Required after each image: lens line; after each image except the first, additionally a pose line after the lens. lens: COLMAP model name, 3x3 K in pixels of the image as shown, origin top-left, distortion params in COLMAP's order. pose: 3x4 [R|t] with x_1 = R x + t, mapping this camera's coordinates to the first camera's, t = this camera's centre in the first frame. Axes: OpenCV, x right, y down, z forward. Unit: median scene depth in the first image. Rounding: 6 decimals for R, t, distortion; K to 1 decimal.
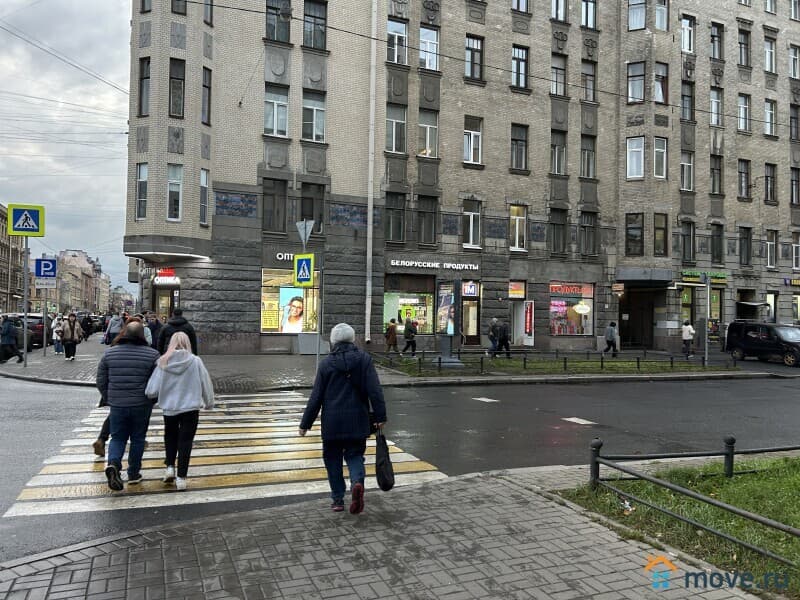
lens RADIAL K [[592.4, 0, 406.9], [0, 592.4, 307.4], [0, 0, 1]] dist [0.027588, -0.041958]
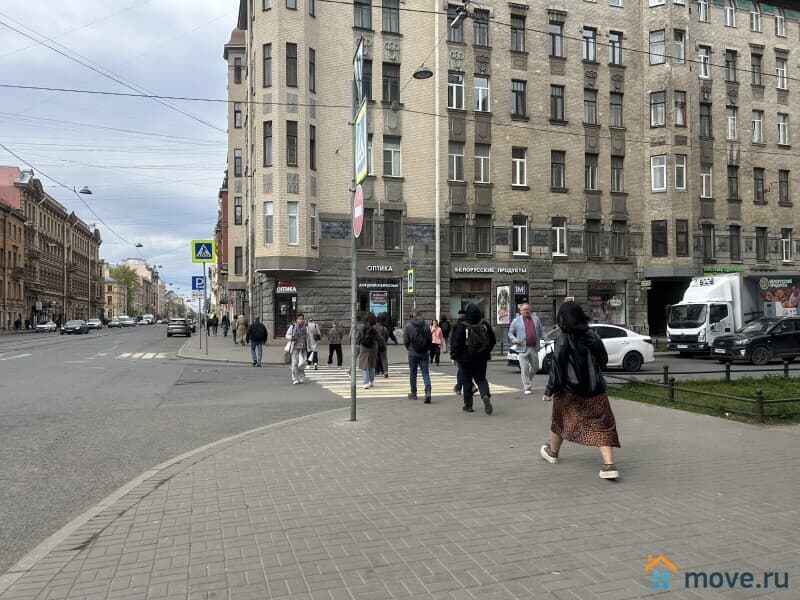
lens RADIAL K [[592.4, 0, 397.9], [0, 592.4, 308.6], [0, 0, 1]] dist [0.027588, -0.041958]
pose [[0.996241, -0.026031, -0.082617, -0.042783], [0.026538, 0.999635, 0.005042, -0.003044], [0.082456, -0.007216, 0.996569, -0.232088]]
